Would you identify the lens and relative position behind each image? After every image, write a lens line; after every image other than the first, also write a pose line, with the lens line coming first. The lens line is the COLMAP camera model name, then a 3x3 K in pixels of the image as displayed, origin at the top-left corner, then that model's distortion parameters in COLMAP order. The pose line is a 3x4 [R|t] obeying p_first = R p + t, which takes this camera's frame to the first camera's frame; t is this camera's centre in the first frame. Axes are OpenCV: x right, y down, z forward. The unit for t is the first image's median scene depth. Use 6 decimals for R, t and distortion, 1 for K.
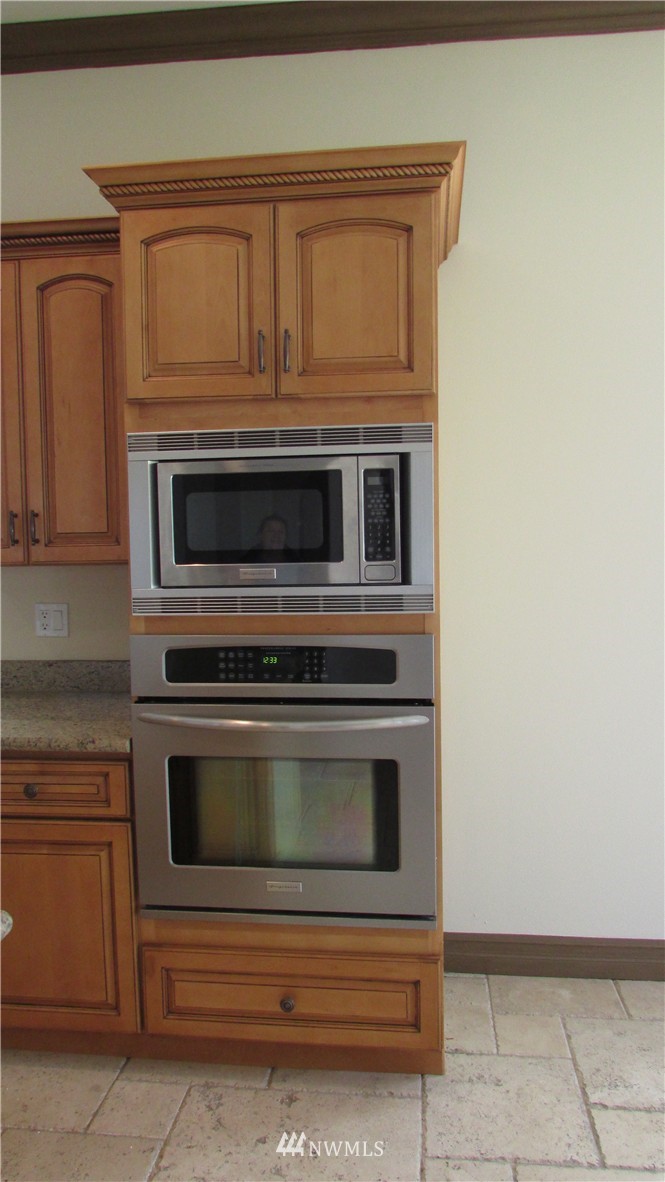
lens RADIAL K [[860.9, 0, 339.4], [0, 860.9, 588.4], [0, 0, 1]] dist [-0.039079, 0.037003]
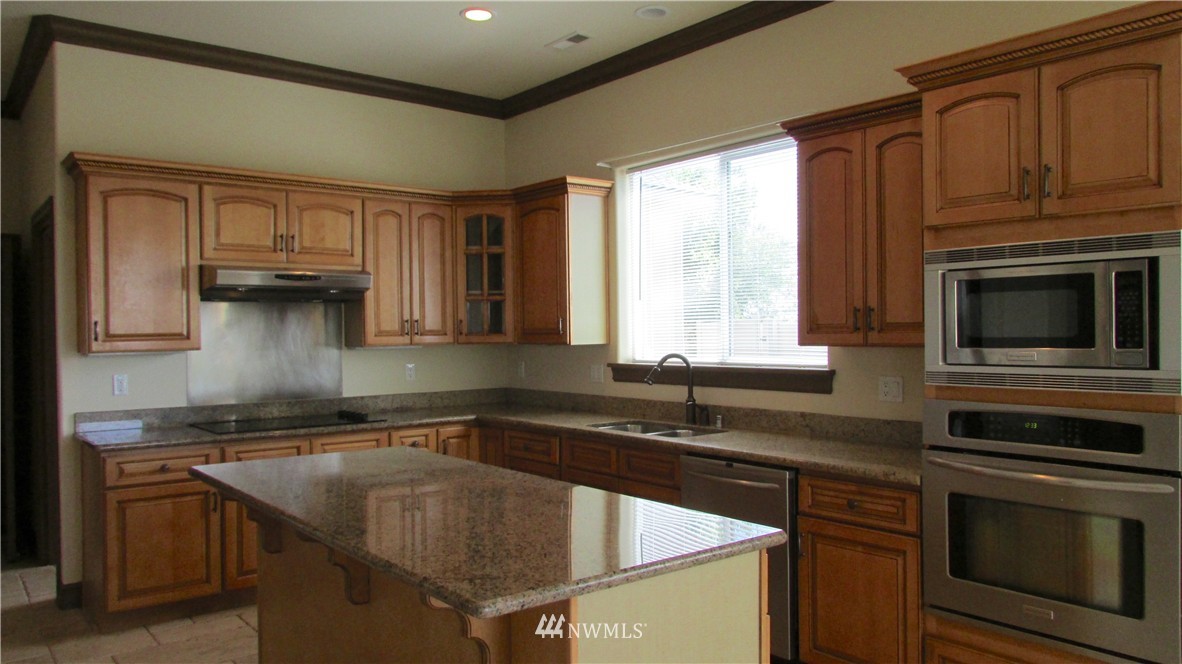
lens RADIAL K [[860.9, 0, 590.8], [0, 860.9, 337.6], [0, 0, 1]] dist [-0.039079, 0.037003]
pose [[0.719524, 0.016330, -0.694276, 0.320534], [-0.045664, 0.998672, -0.023836, 0.014347], [0.692965, 0.048854, 0.719314, -0.347174]]
